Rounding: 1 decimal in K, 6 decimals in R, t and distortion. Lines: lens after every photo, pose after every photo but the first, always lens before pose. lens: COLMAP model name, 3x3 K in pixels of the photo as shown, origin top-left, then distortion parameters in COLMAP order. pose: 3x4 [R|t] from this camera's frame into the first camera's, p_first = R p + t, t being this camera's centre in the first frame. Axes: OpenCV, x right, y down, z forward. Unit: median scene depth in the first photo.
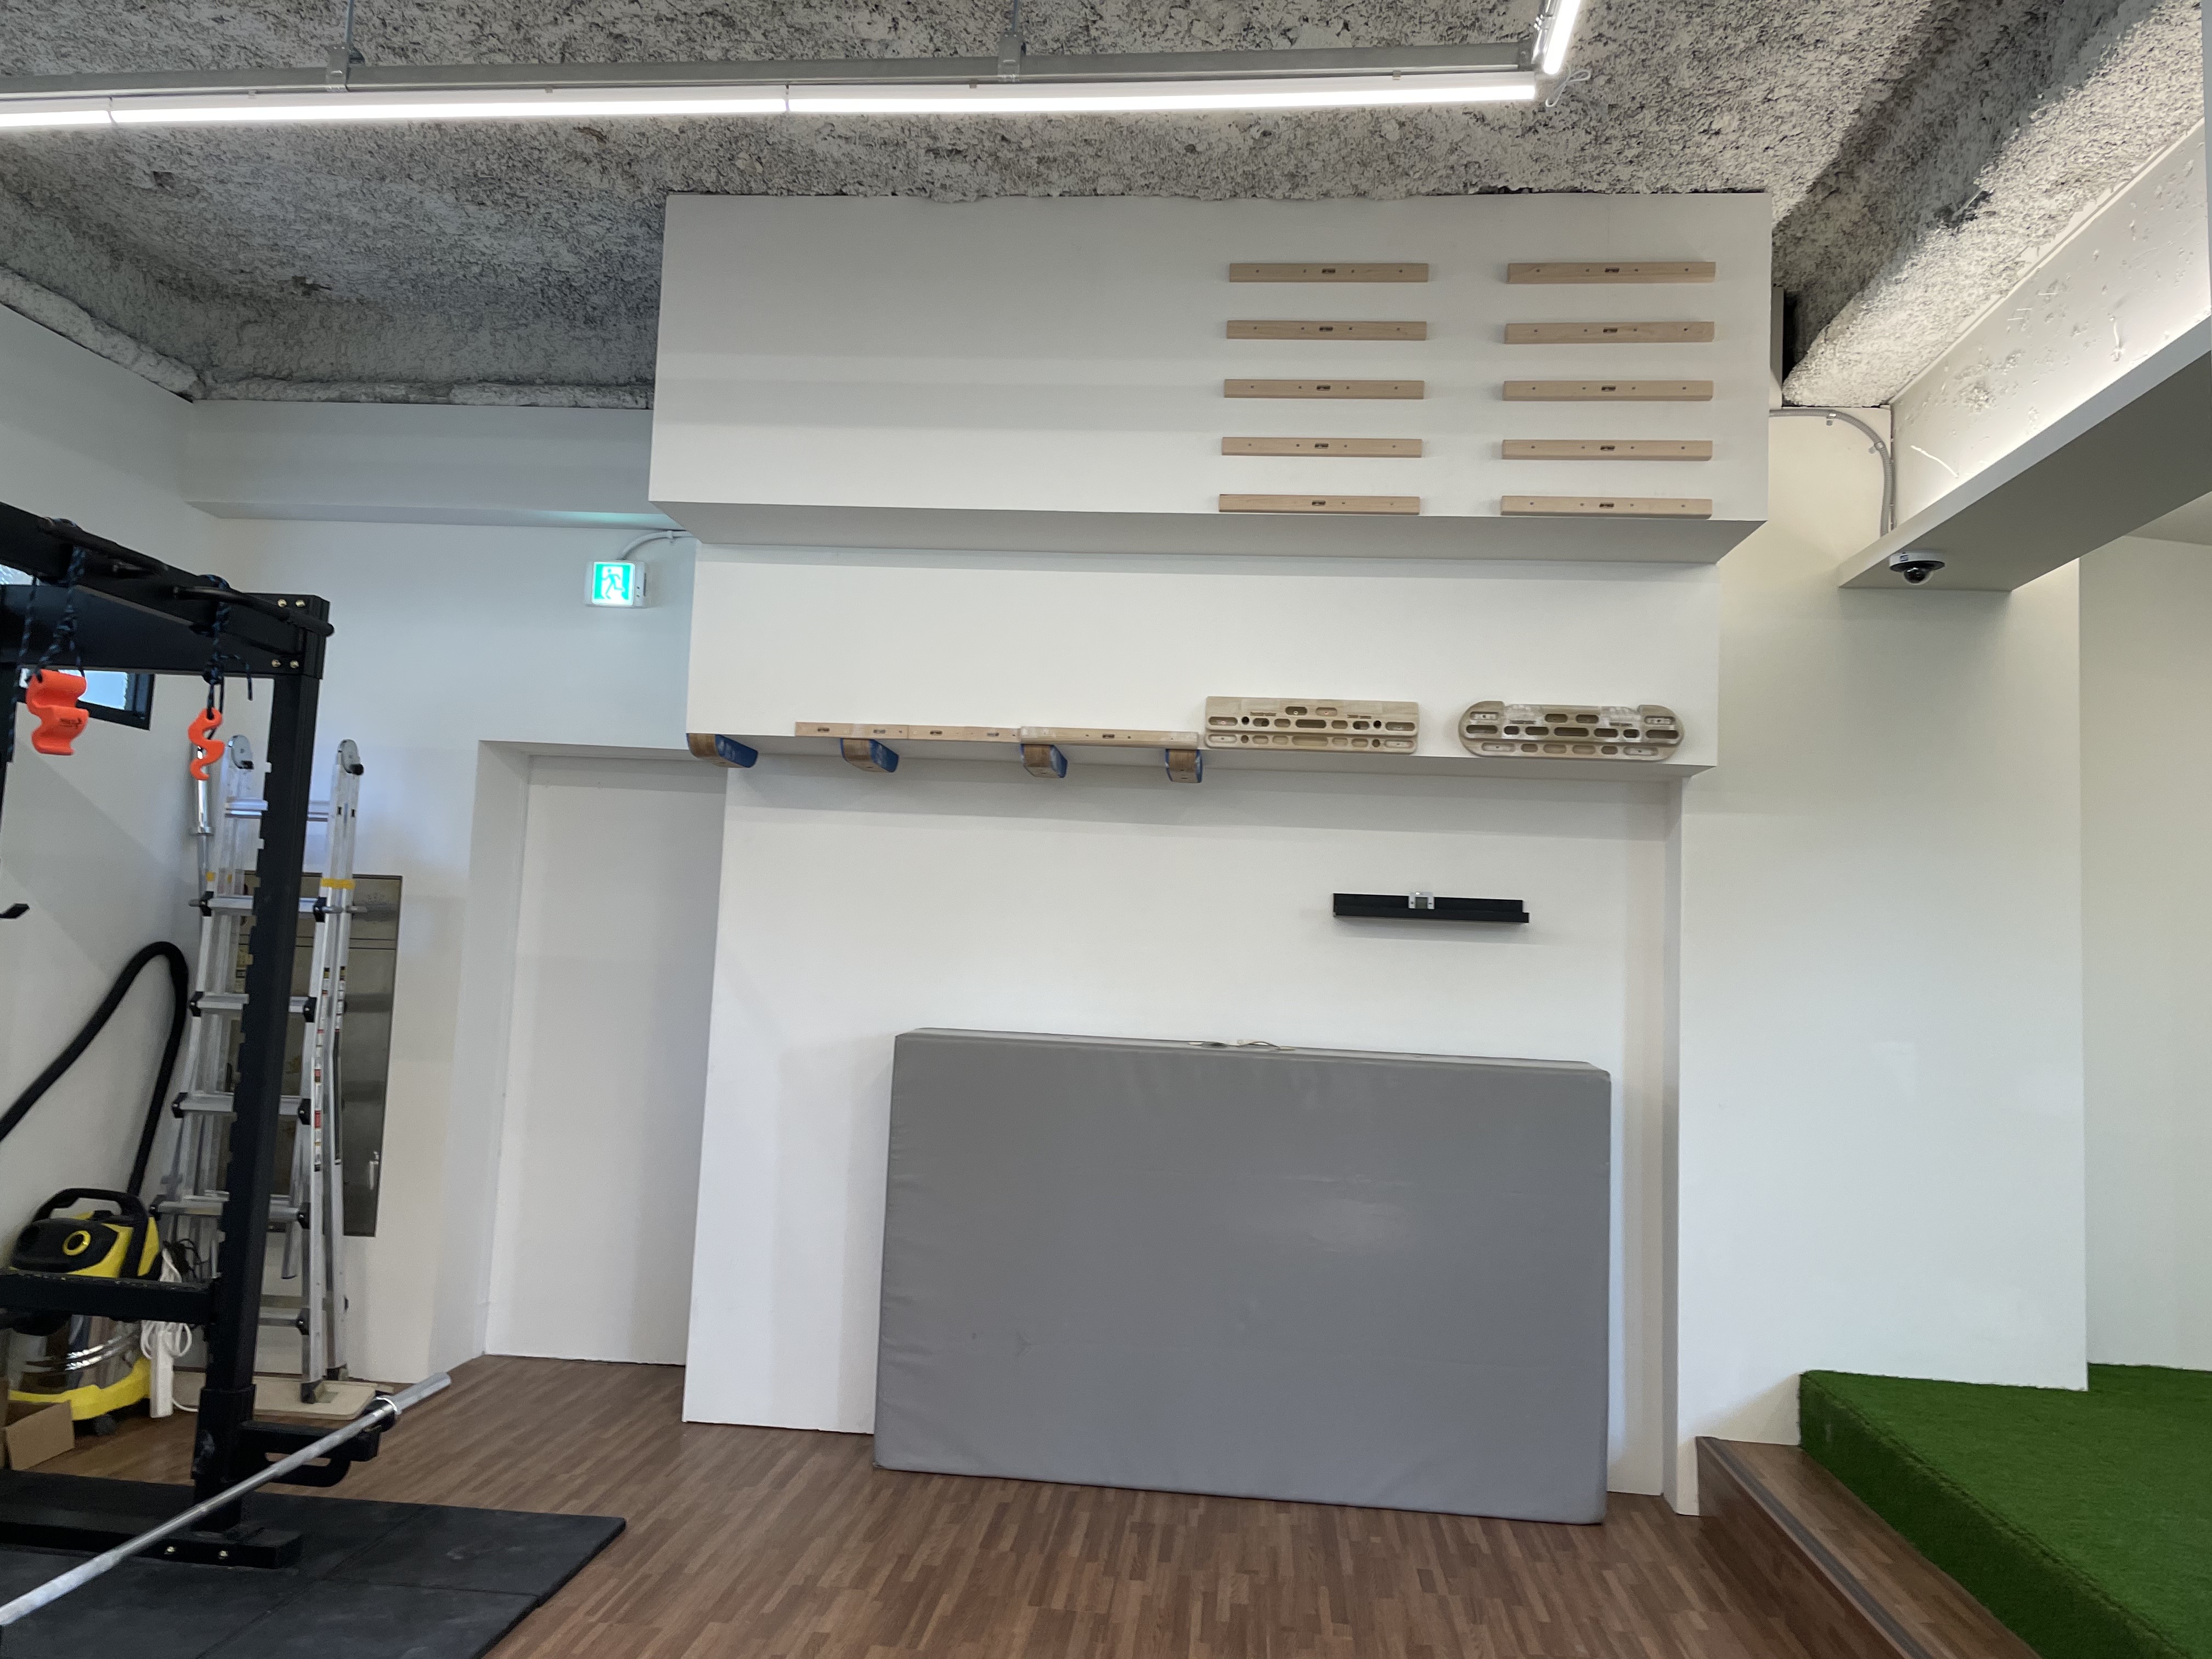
lens RADIAL K [[1646.2, 0, 1102.7], [0, 1646.2, 819.3], [0, 0, 1]] dist [0.016110, -0.013810]
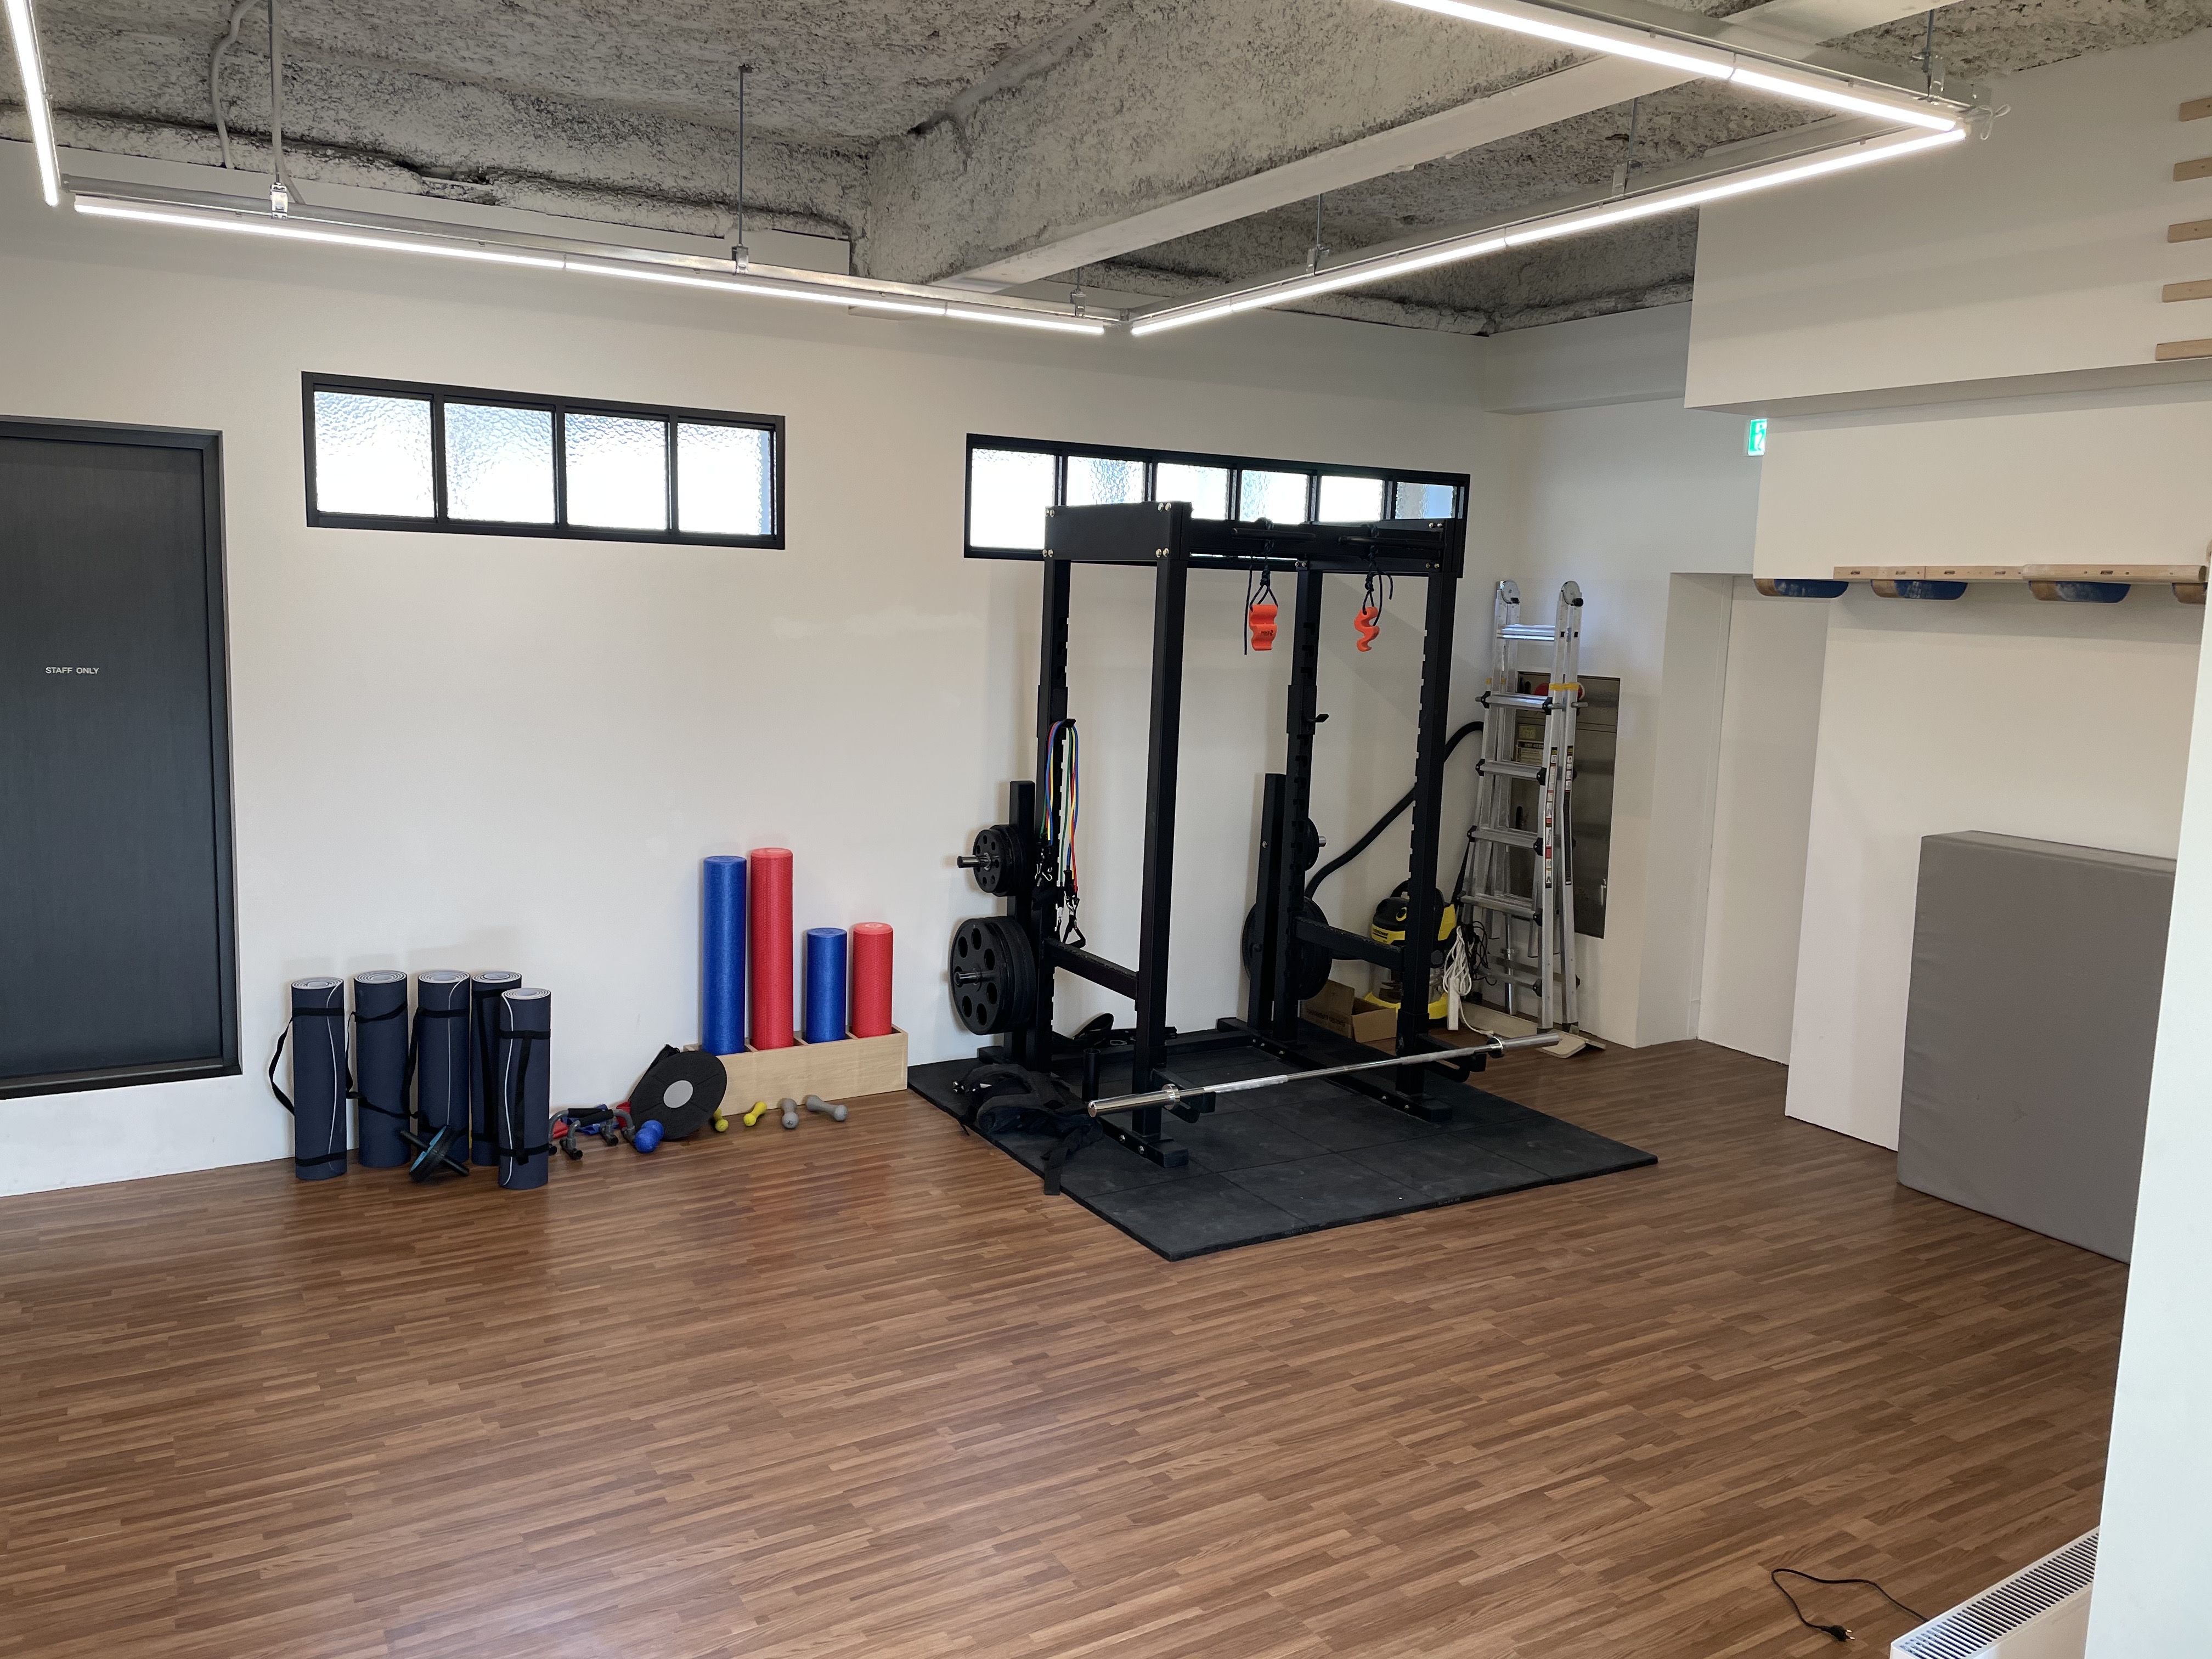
lens RADIAL K [[1646.2, 0, 1100.8], [0, 1646.2, 829.5], [0, 0, 1]] dist [0.016110, -0.013810]
pose [[0.585431, 0.090548, -0.805650, 0.446782], [0.060151, 0.986153, 0.154544, -0.081938], [0.808488, -0.138935, 0.571878, -0.127224]]
